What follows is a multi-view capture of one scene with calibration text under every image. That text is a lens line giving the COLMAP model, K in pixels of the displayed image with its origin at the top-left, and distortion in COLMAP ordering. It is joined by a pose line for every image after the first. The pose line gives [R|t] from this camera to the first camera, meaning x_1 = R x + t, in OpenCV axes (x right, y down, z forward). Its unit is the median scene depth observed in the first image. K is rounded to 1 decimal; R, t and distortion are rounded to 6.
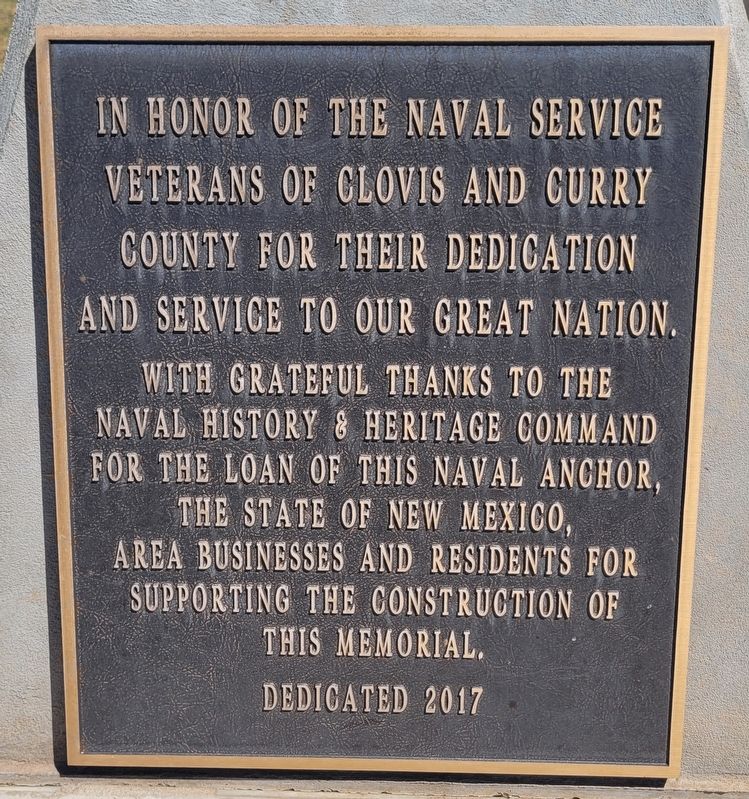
lens RADIAL K [[730.3, 0, 373.5], [0, 730.3, 398.9], [0, 0, 1]] dist [0.007156, 0.001179]
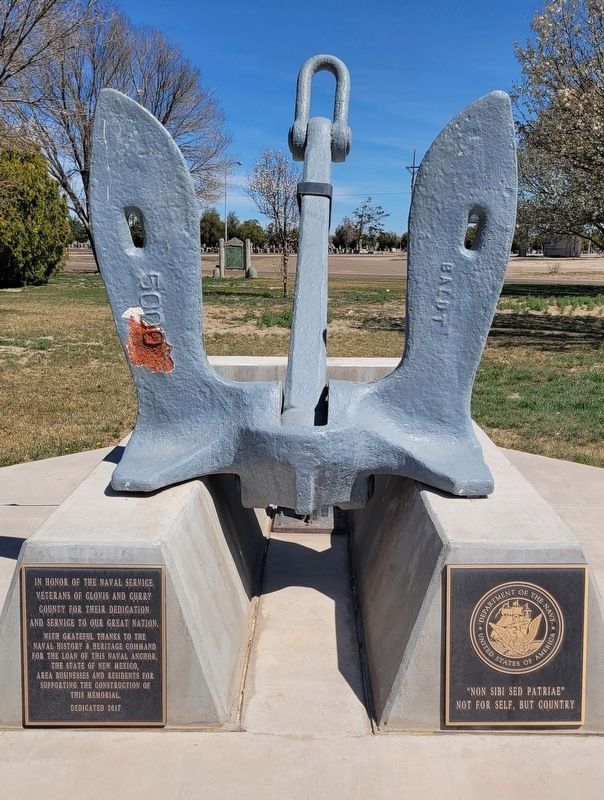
lens RADIAL K [[607.4, 0, 303.7], [0, 607.4, 401.1], [0, 0, 1]] dist [0.002972, -0.002031]
pose [[0.999687, -0.008791, 0.023411, 1.228983], [0.010405, 0.997513, -0.069712, -1.211963], [-0.022740, 0.069933, 0.997292, -2.918142]]
